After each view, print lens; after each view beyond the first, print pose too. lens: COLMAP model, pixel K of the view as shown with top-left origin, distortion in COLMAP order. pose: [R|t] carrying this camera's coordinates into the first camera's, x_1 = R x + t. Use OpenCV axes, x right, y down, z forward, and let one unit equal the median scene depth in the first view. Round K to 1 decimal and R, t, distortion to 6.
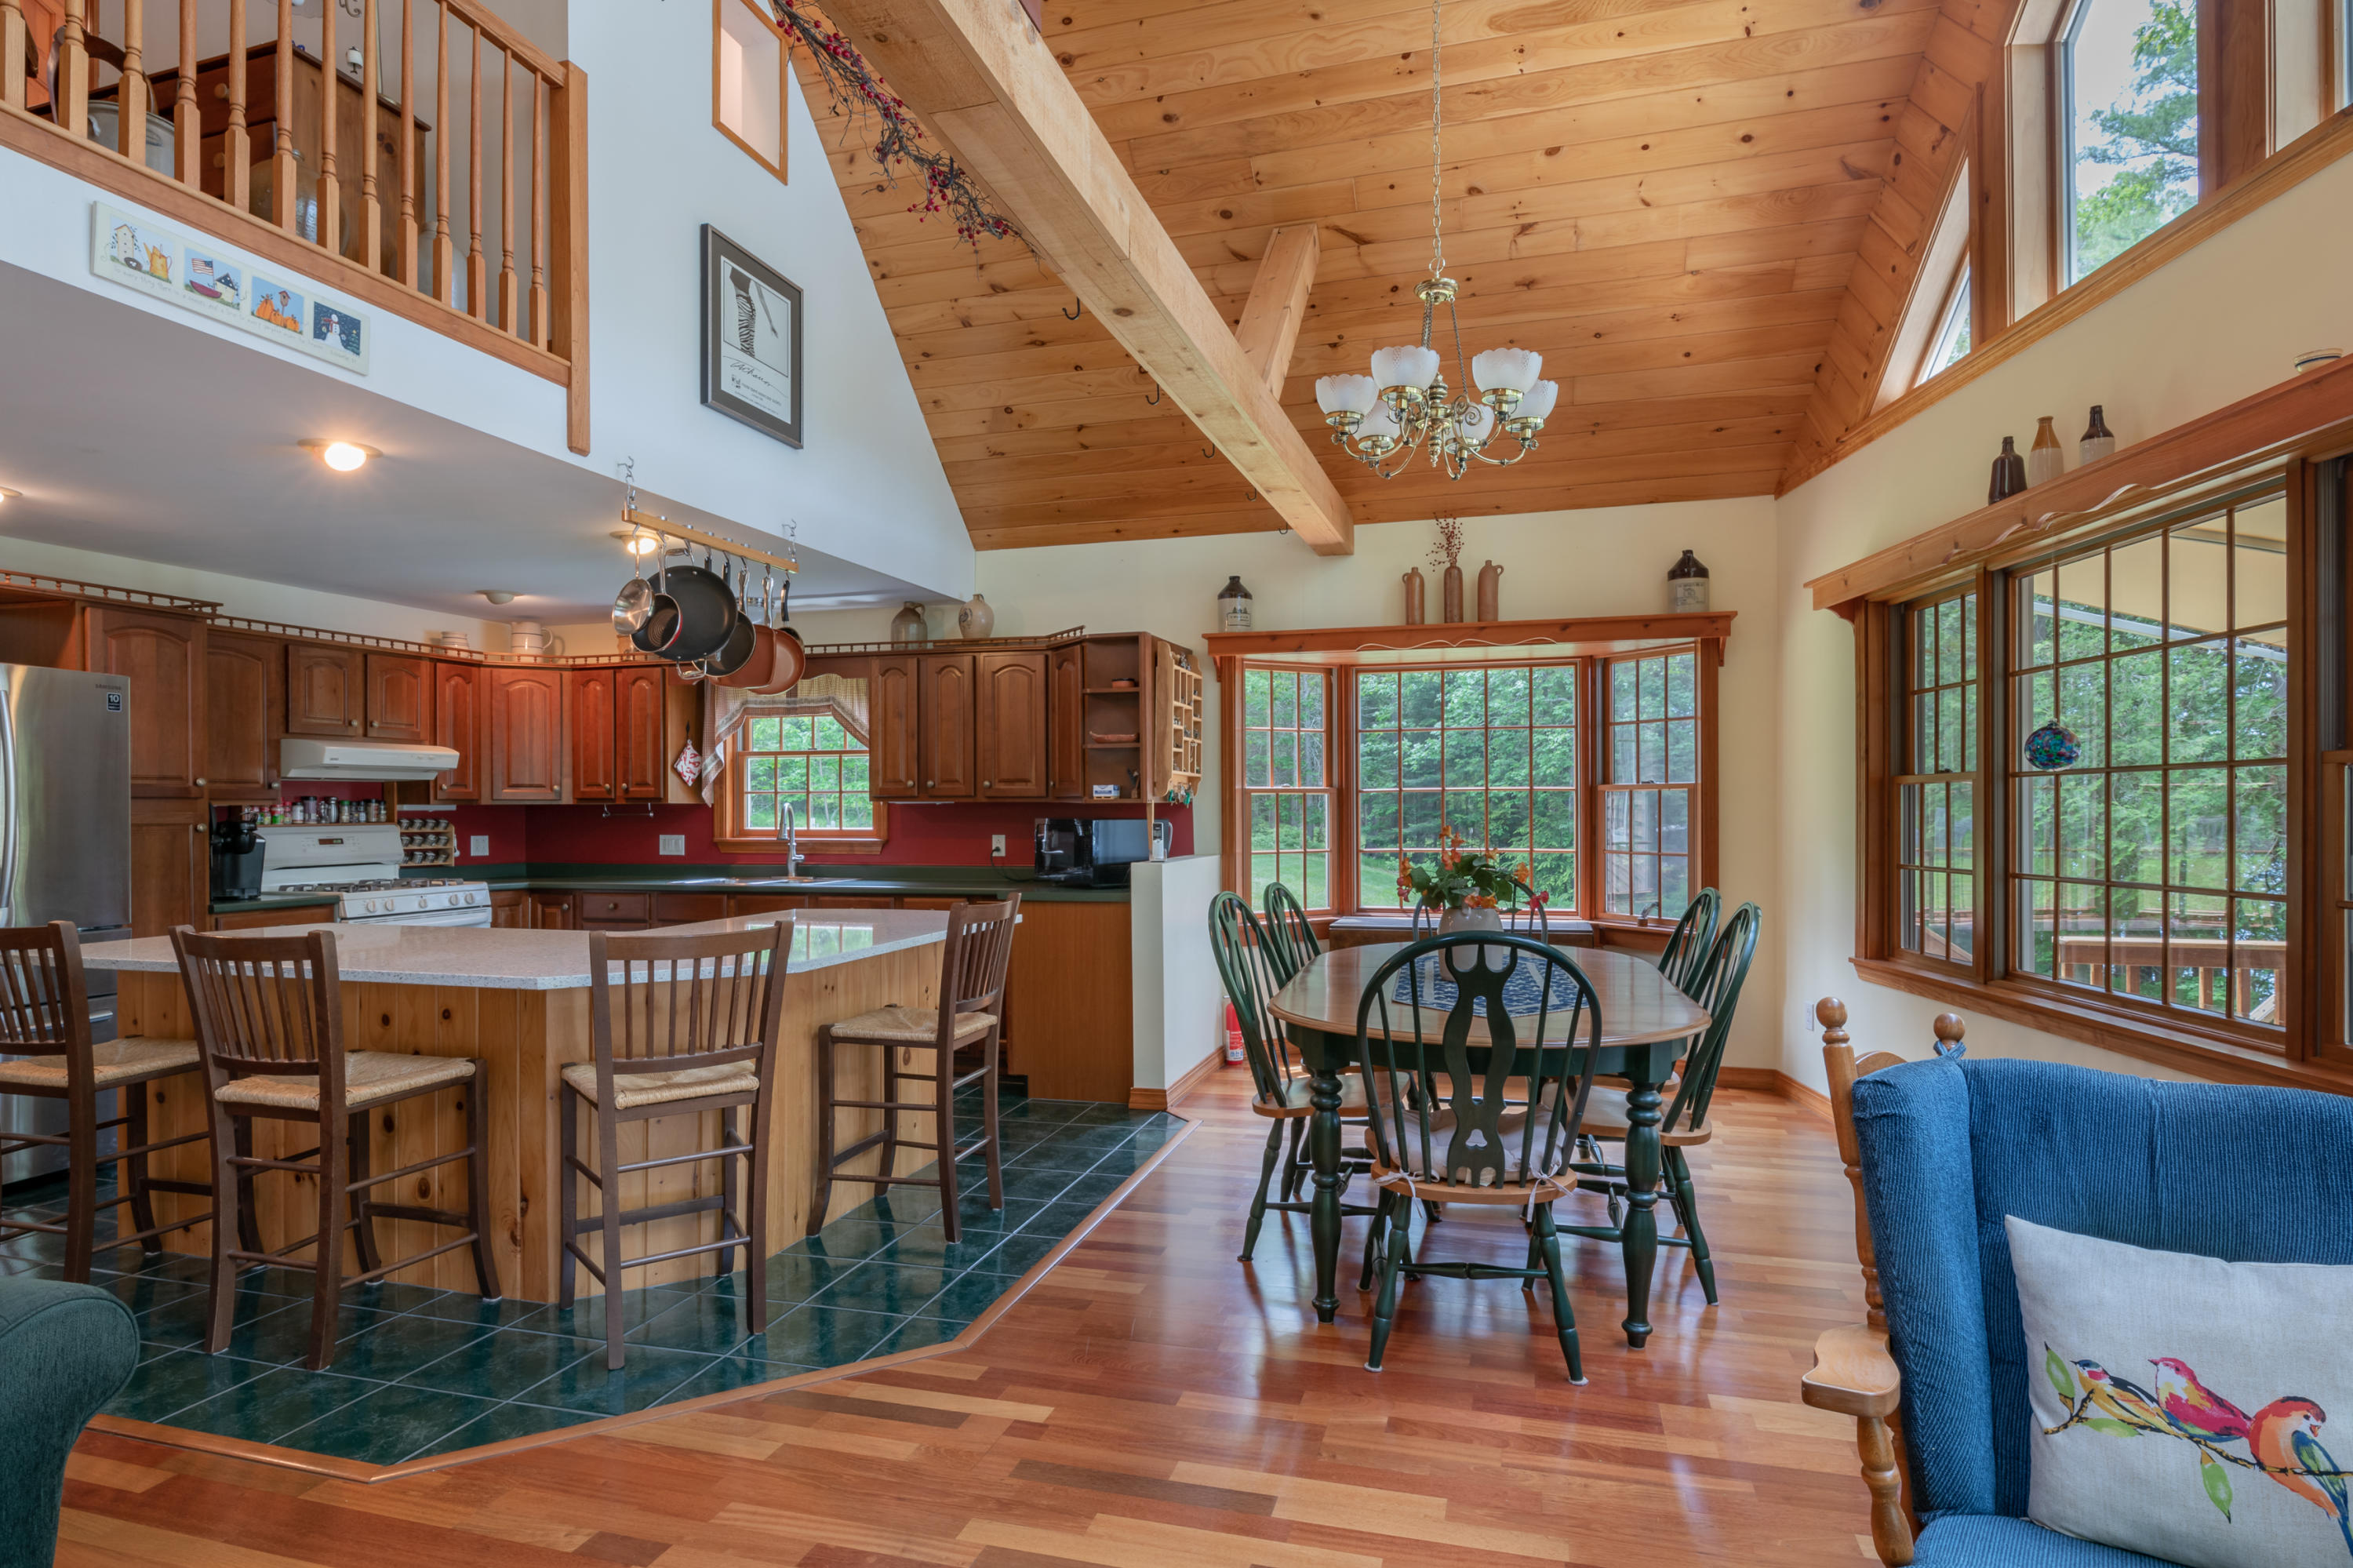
lens RADIAL K [[1192.2, 0, 1179.8], [0, 1192.2, 811.9], [0, 0, 1]] dist [-0.002719, -0.008625]
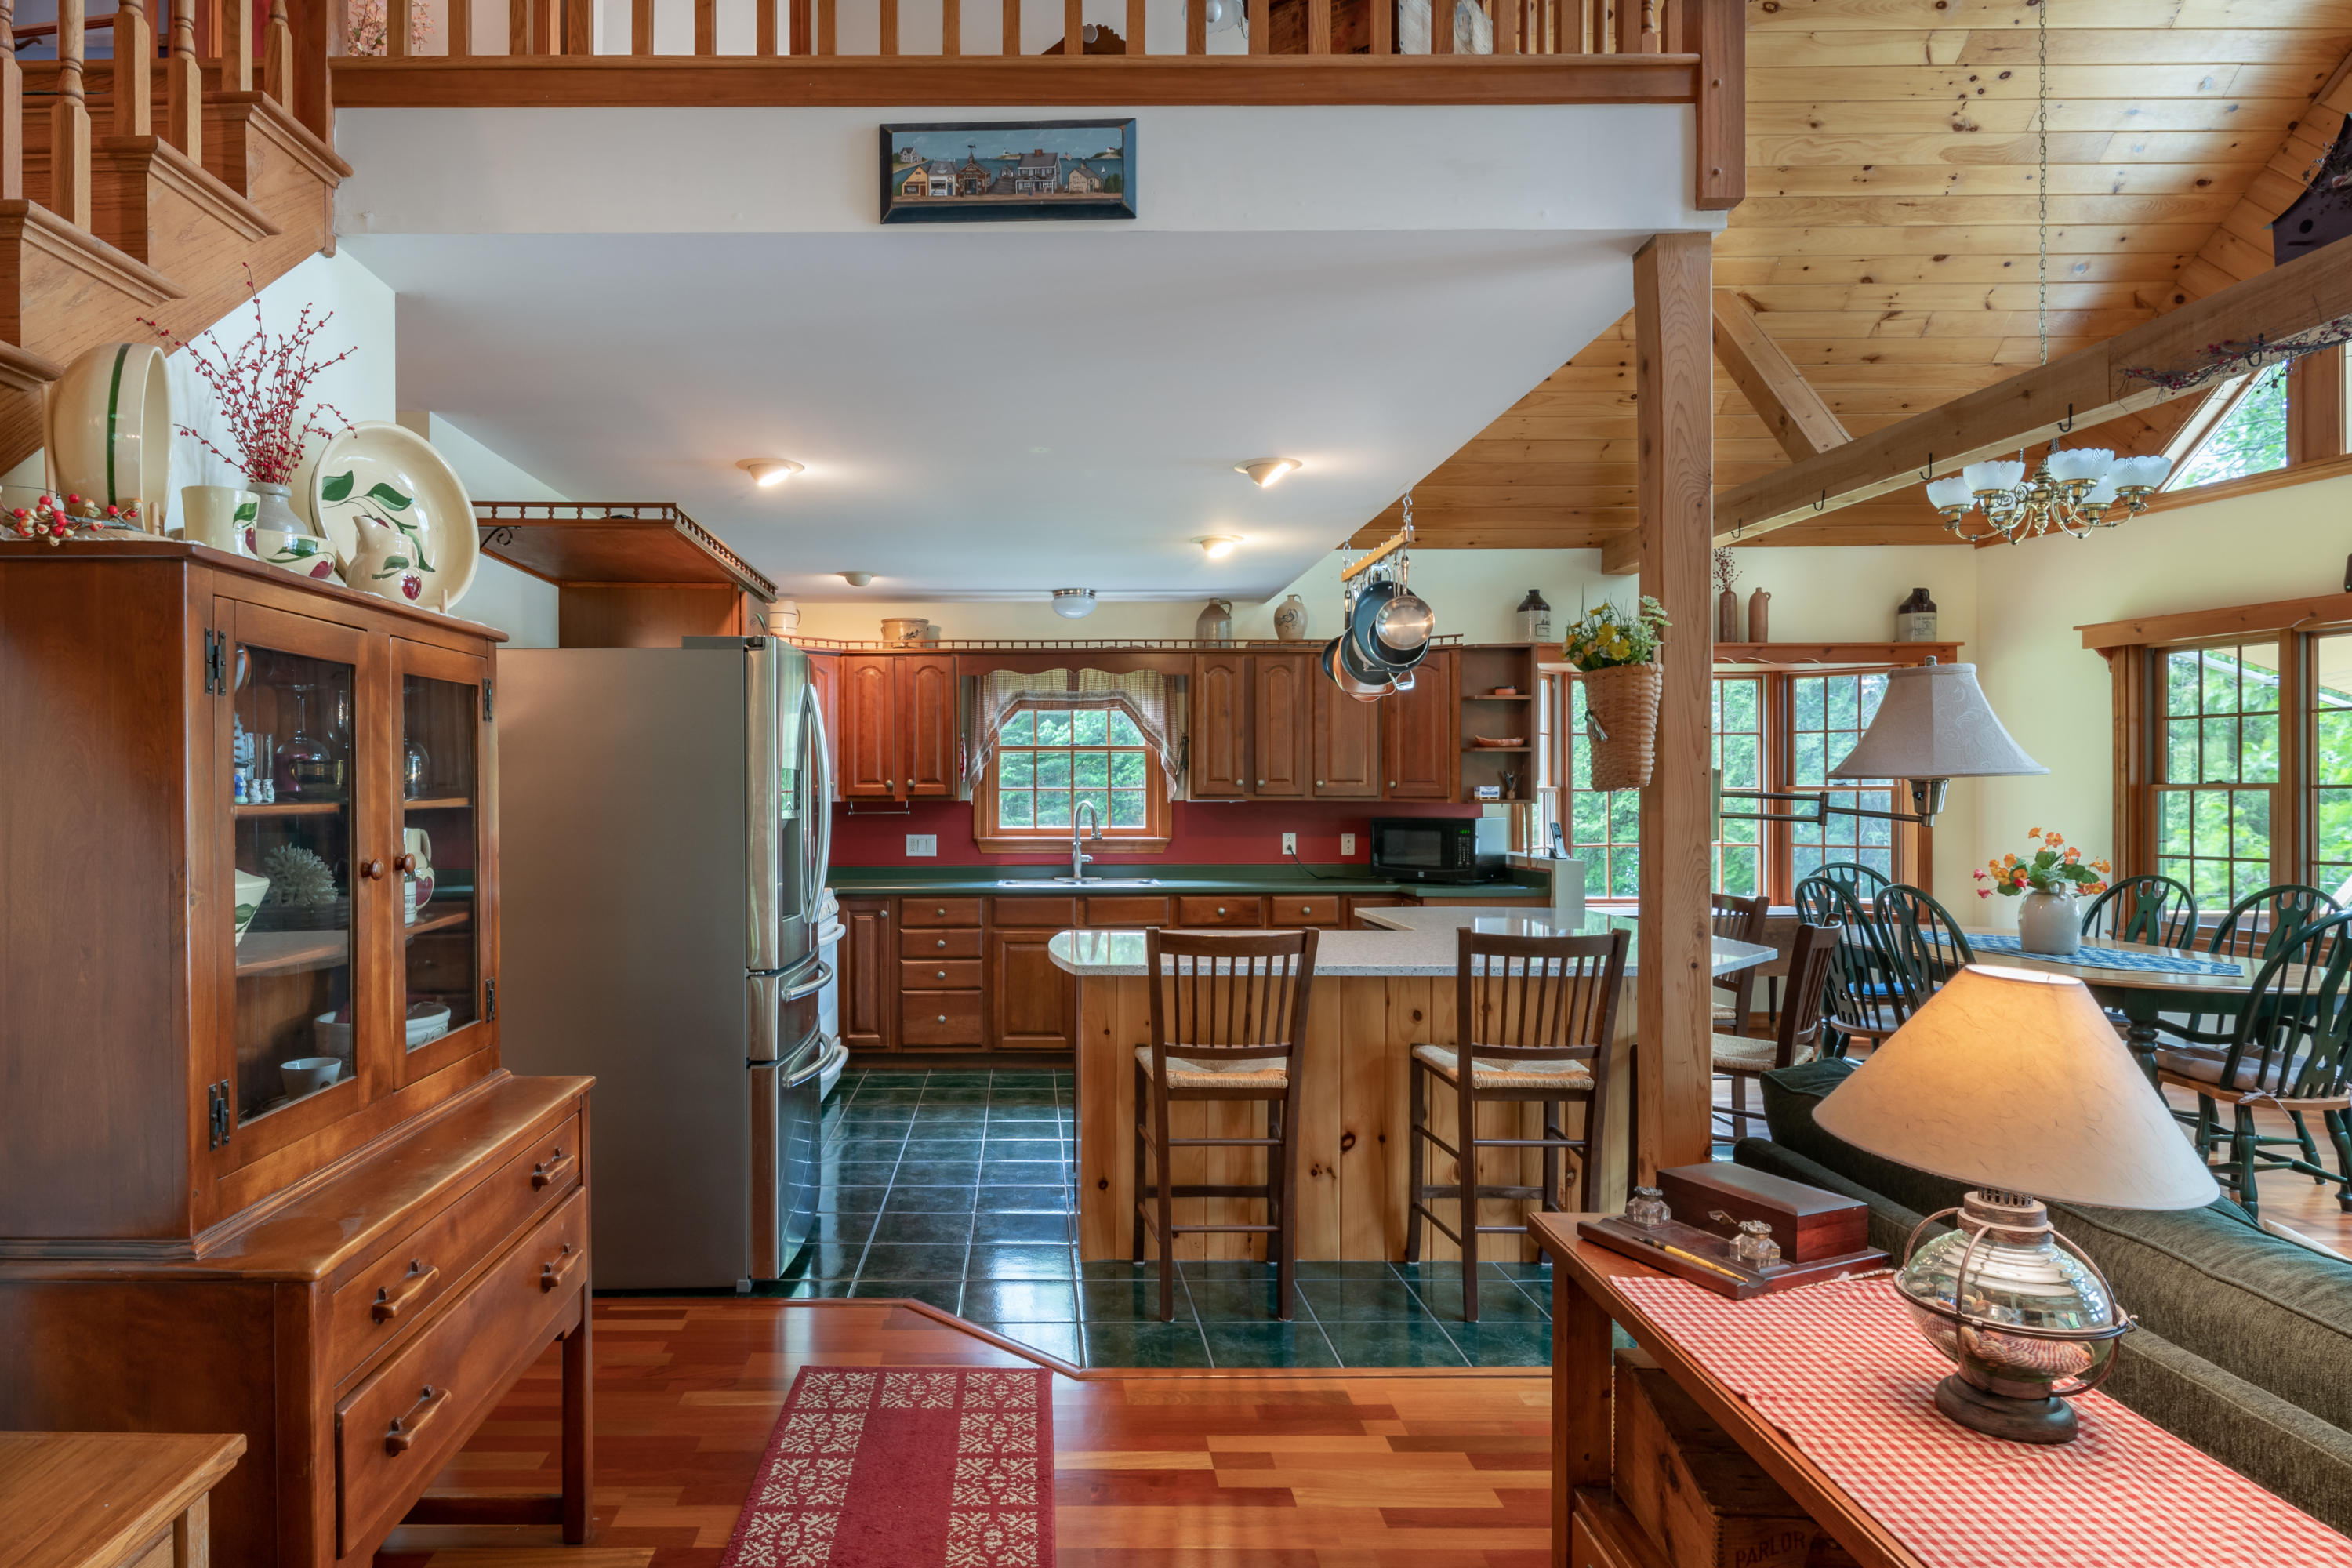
lens RADIAL K [[1338.1, 0, 1173.7], [0, 1338.1, 799.0], [0, 0, 1]] dist [0.038763, -0.029270]
pose [[0.957656, 0.002380, 0.287905, -0.774583], [-0.002058, 0.999997, -0.001423, -0.010573], [-0.287907, 0.000771, 0.957658, -0.071748]]
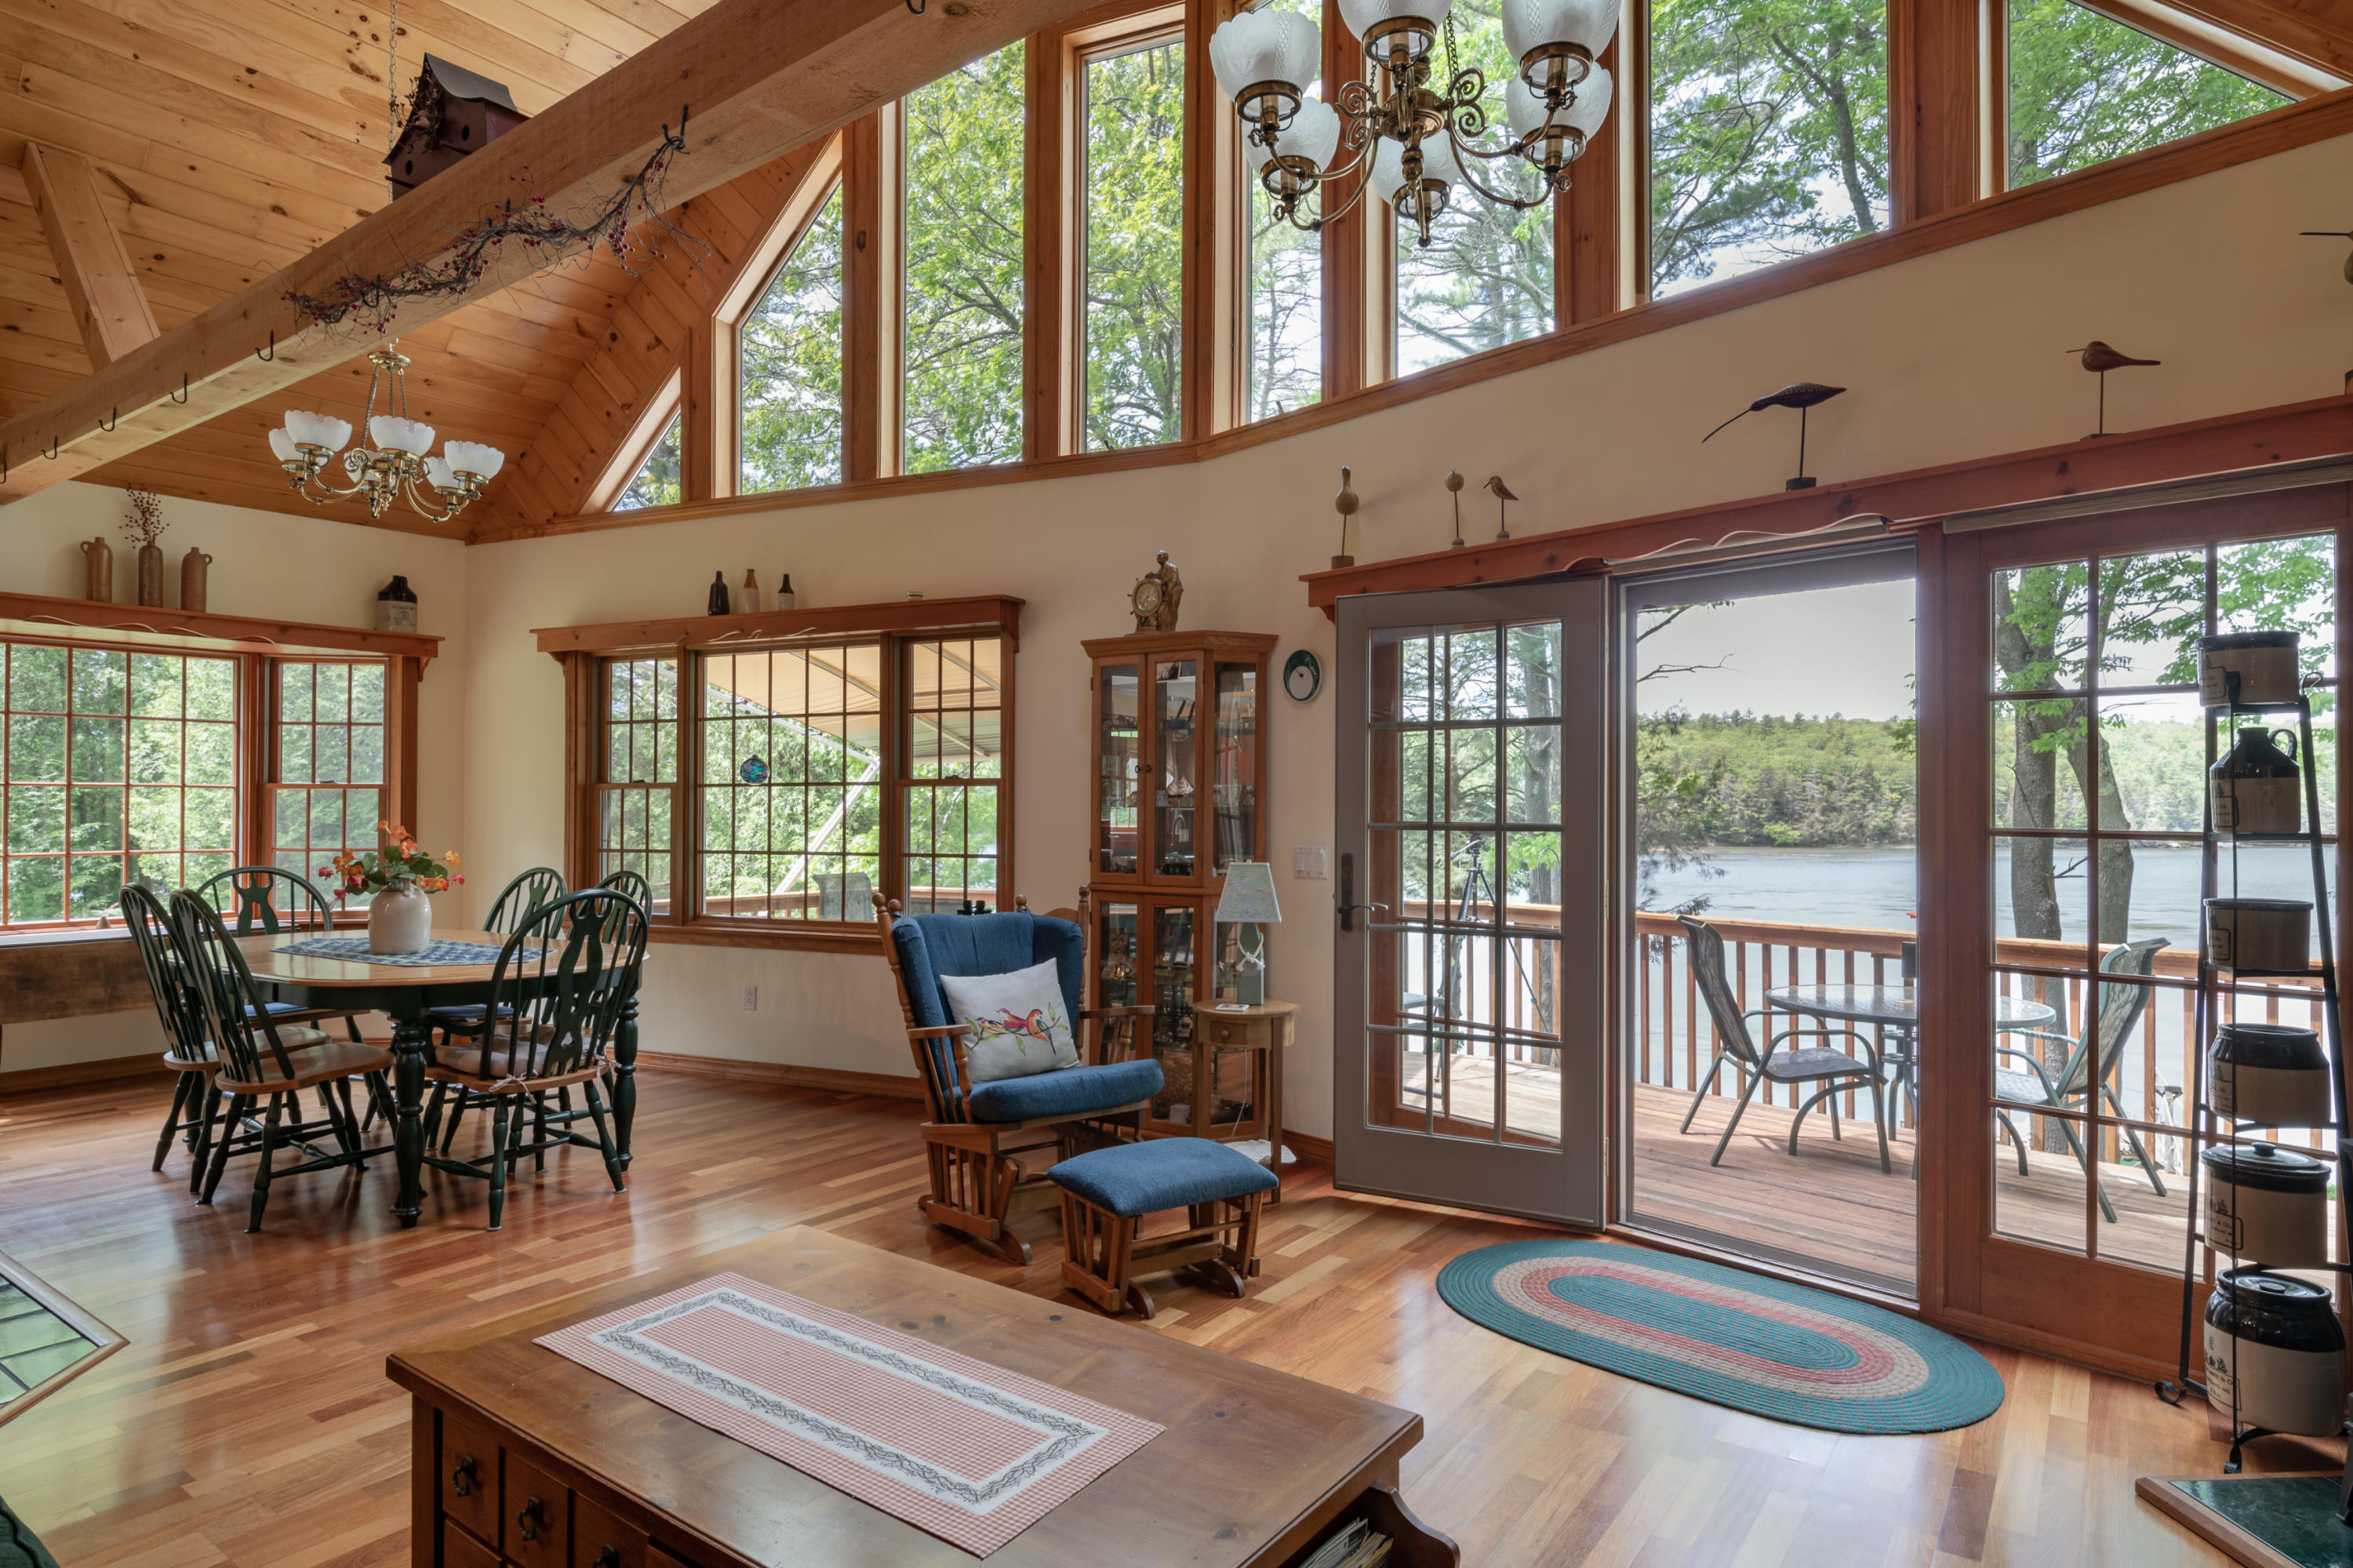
lens RADIAL K [[1299.2, 0, 1184.9], [0, 1299.2, 795.7], [0, 0, 1]] dist [0.004949, 0.002839]
pose [[0.339678, 0.012299, 0.940461, -0.541093], [-0.000860, 0.999918, -0.012766, 0.001549], [-0.940541, 0.003527, 0.339661, -0.124578]]
